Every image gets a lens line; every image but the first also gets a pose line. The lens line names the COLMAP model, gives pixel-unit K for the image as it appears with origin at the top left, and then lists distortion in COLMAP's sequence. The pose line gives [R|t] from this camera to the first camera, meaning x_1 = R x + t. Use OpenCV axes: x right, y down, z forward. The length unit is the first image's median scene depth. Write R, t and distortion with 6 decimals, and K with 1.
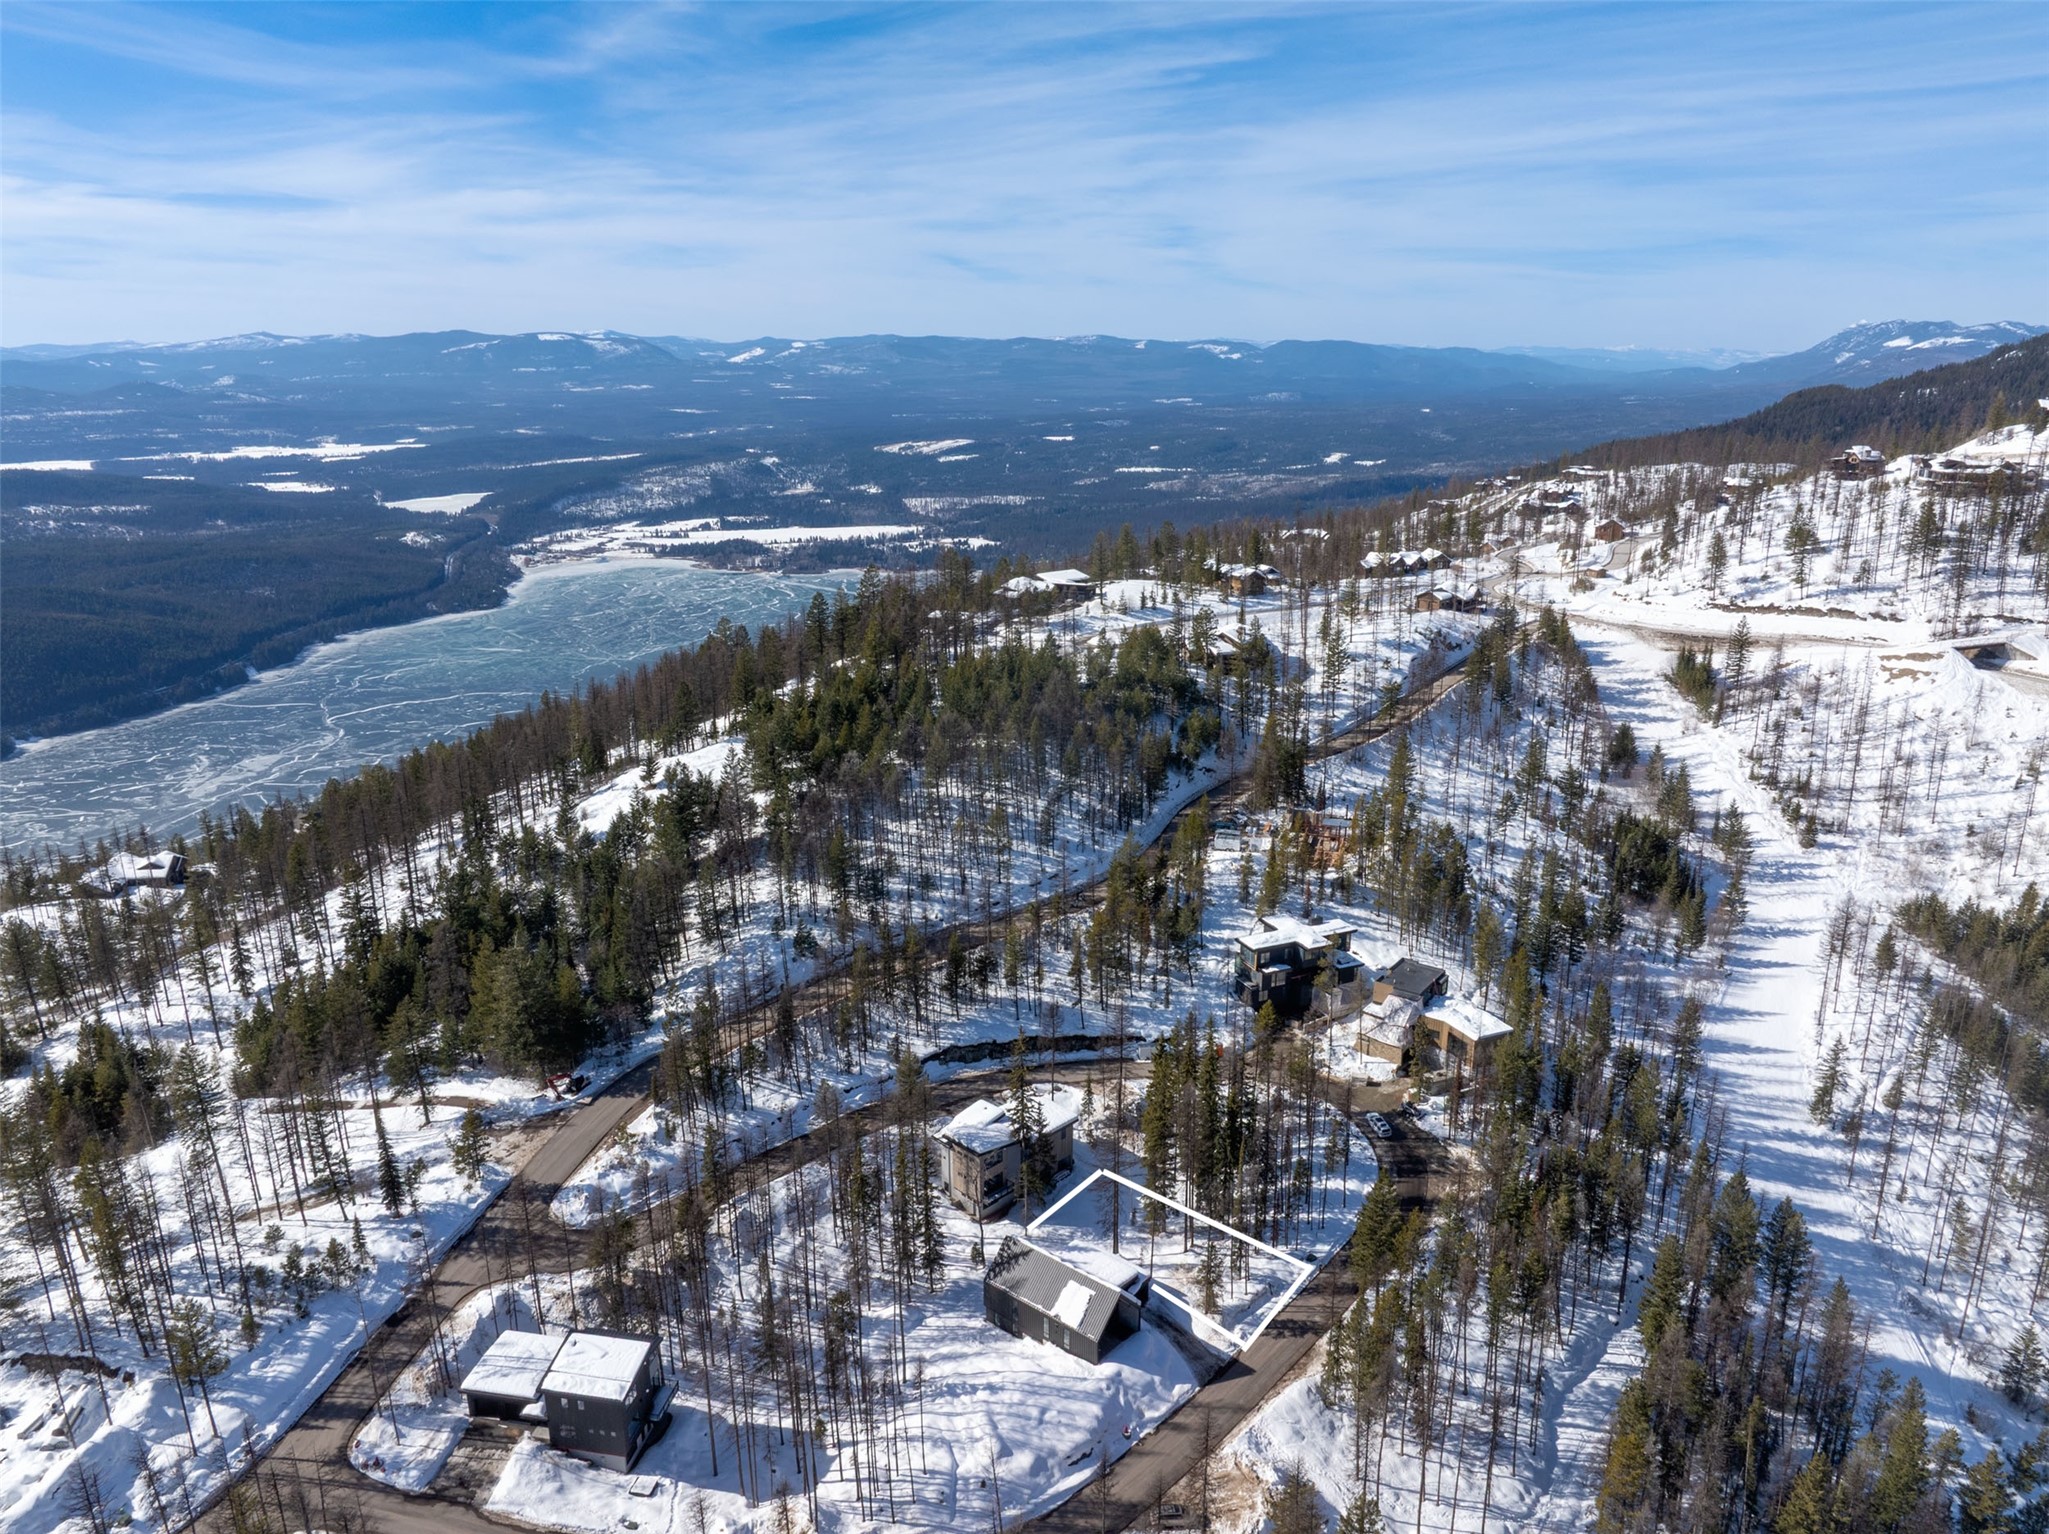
lens RADIAL K [[1439.7, 0, 1024.5], [0, 1439.7, 767.0], [0, 0, 1]] dist [-0.038511, 0.000054]
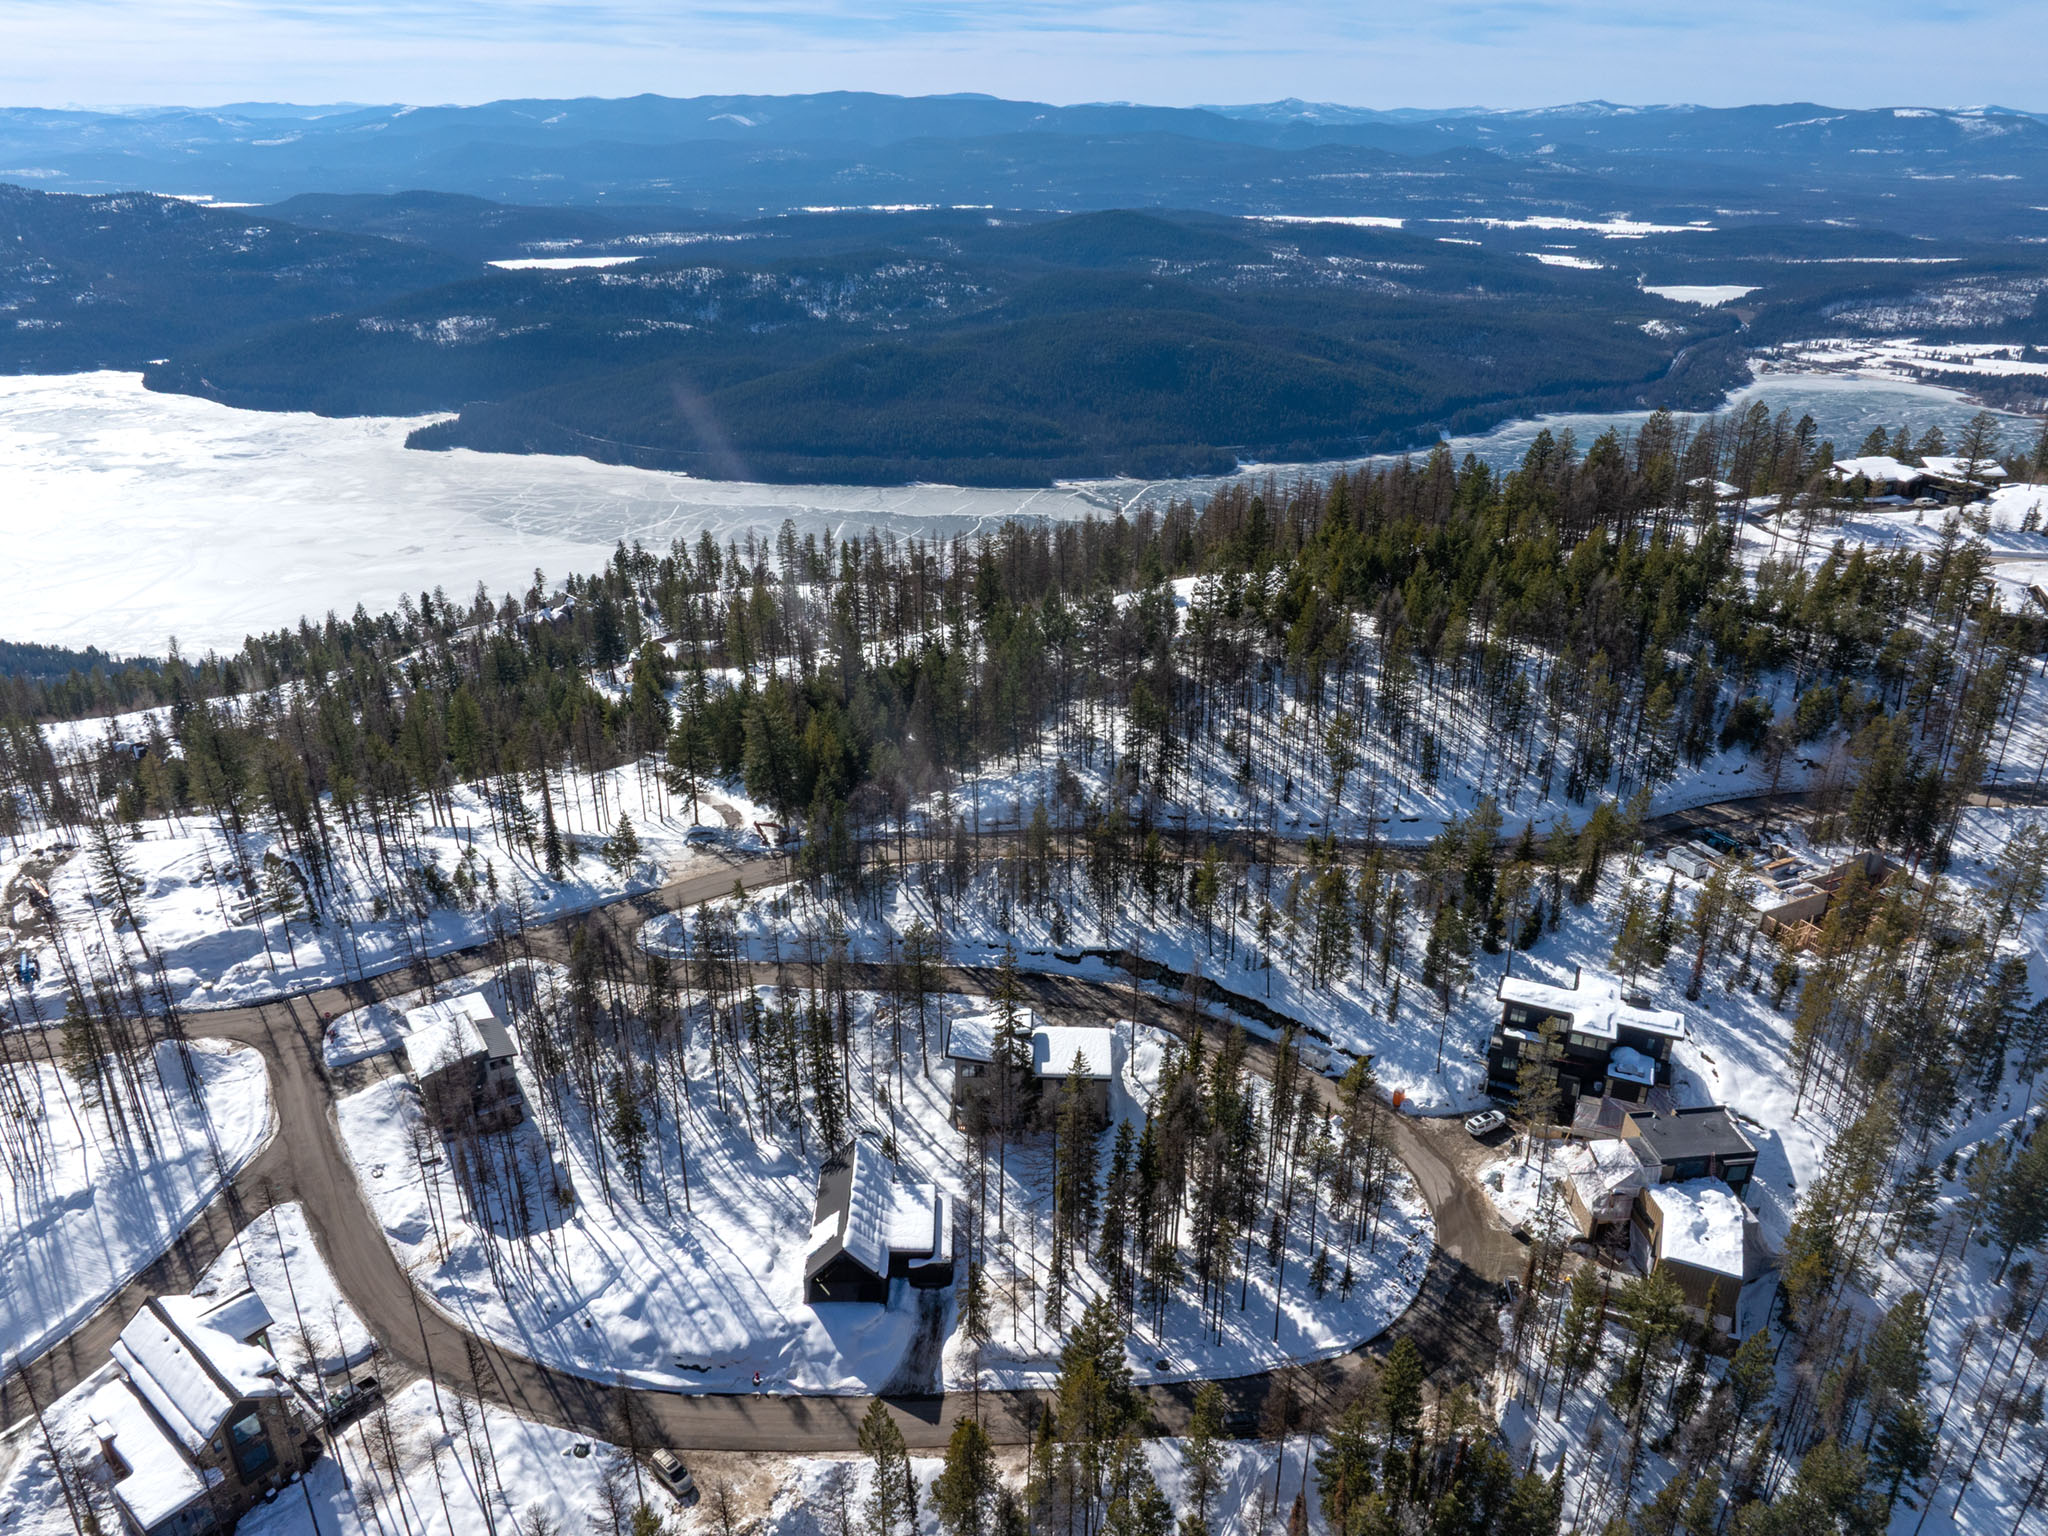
lens RADIAL K [[1450.0, 0, 1024.0], [0, 1450.0, 768.0], [0, 0, 1]] dist [-0.064029, 0.036473]
pose [[0.674258, 0.309826, -0.670361, 0.239222], [-0.212111, 0.950738, 0.226066, -0.050415], [0.707379, -0.010236, 0.706761, 0.172039]]
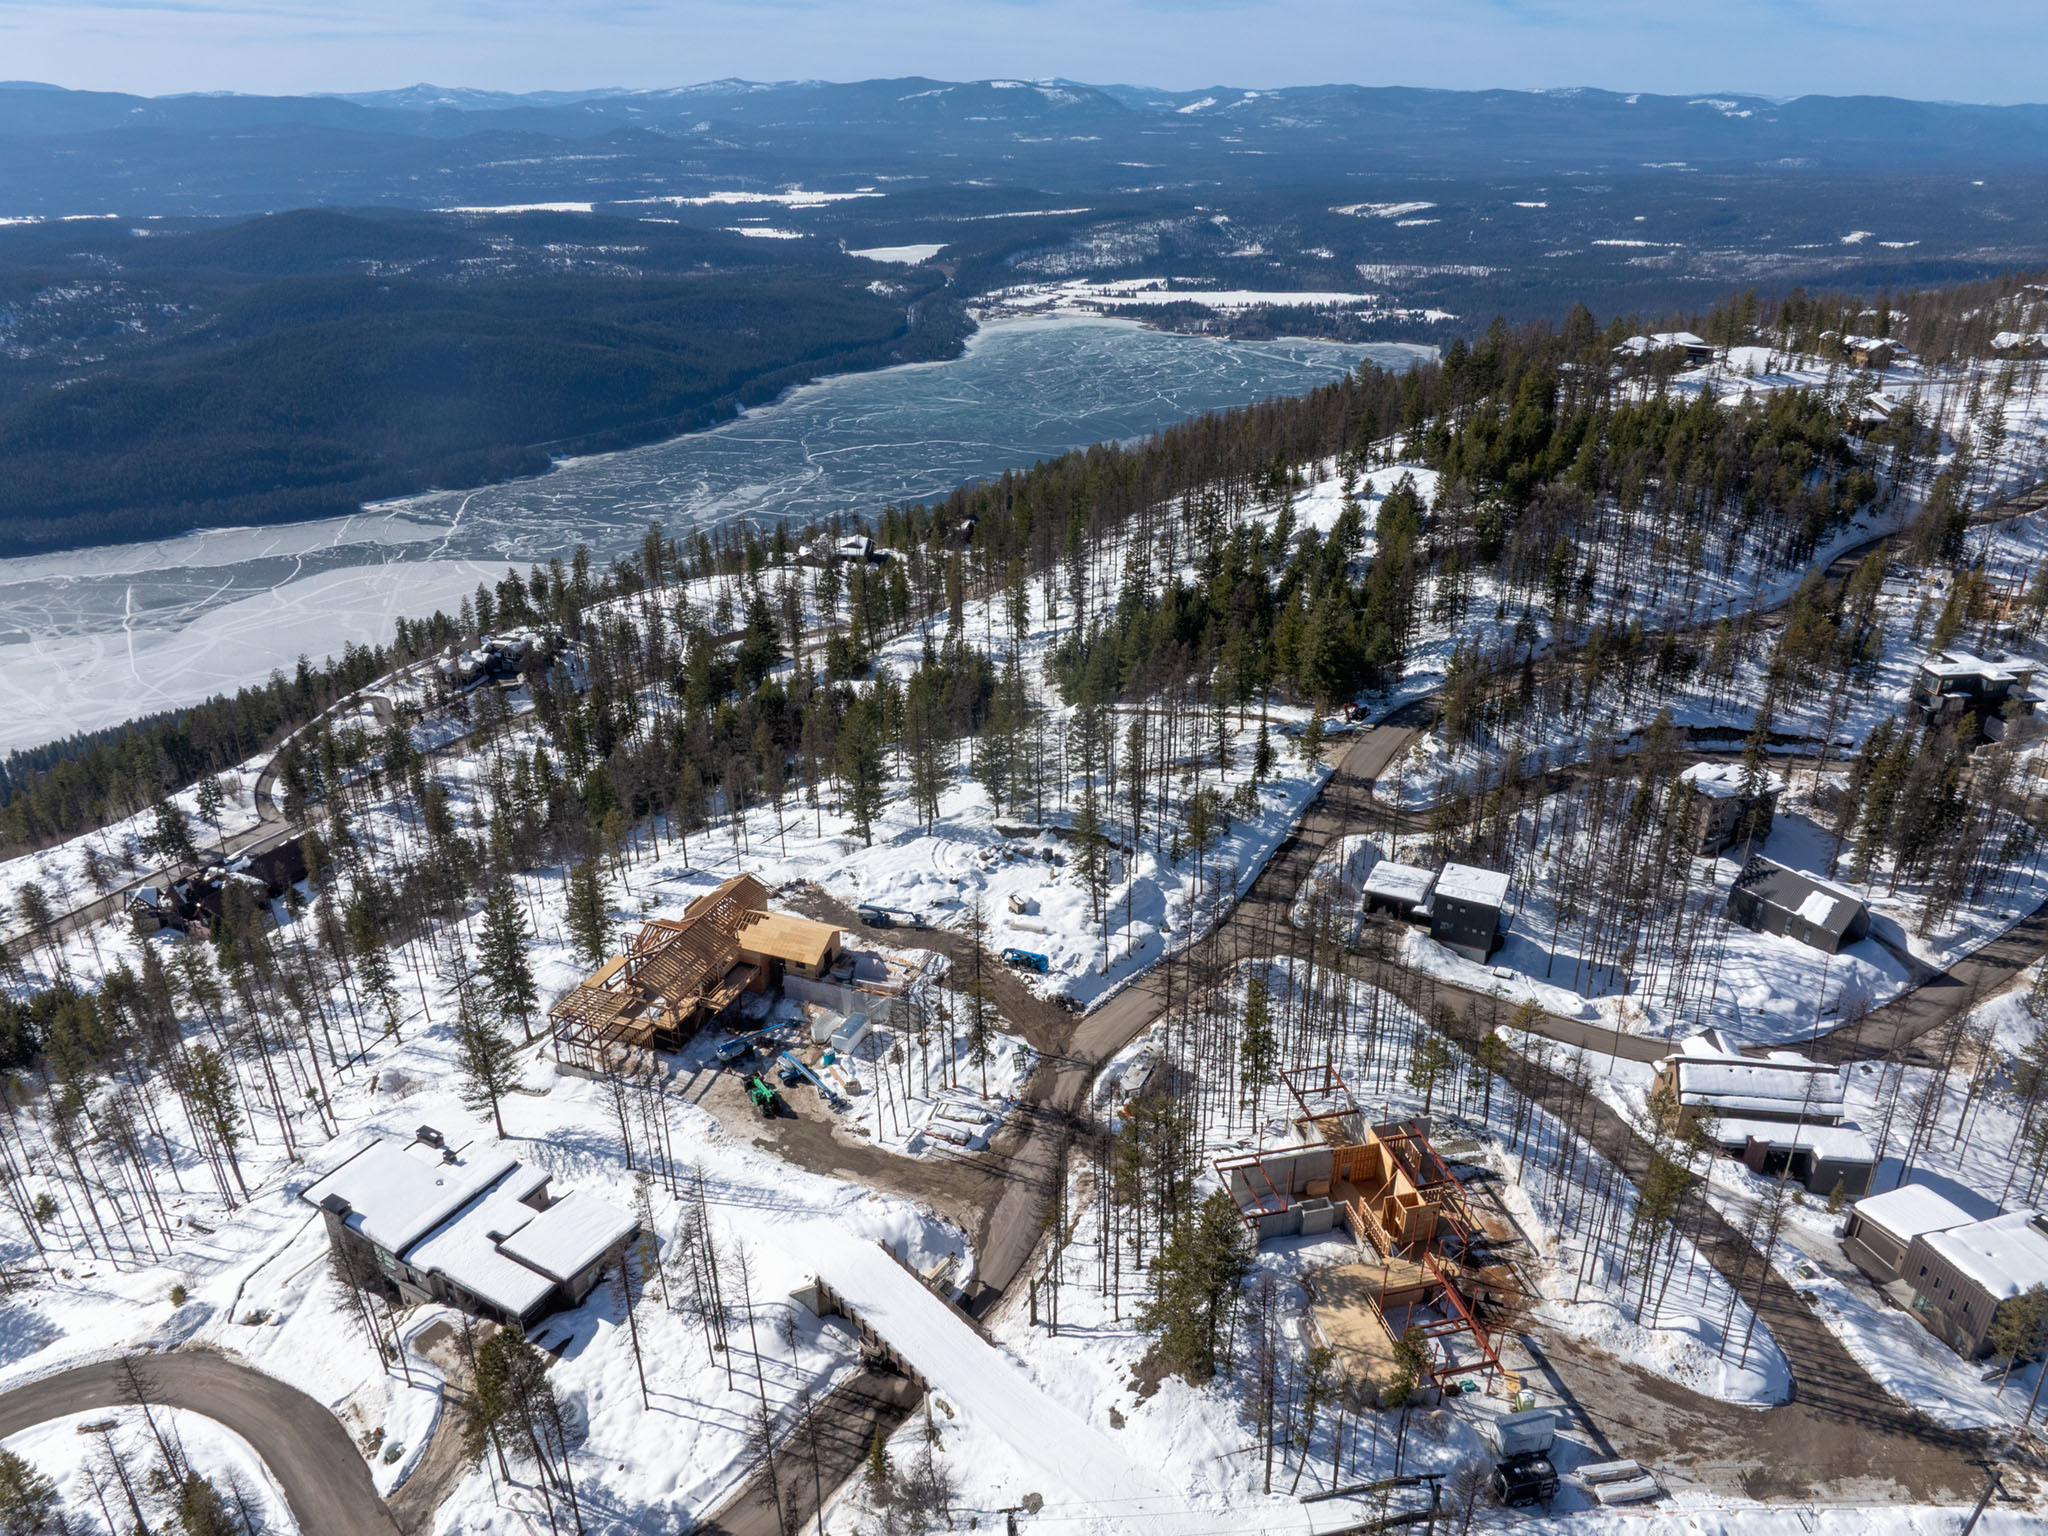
lens RADIAL K [[1439.0, 0, 1024.0], [0, 1439.0, 768.0], [0, 0, 1]] dist [-0.038511, 0.000054]
pose [[0.958073, 0.121620, -0.259431, -0.122575], [-0.080132, 0.983046, 0.164920, 0.038916], [0.275090, -0.137216, 0.951576, -0.137275]]
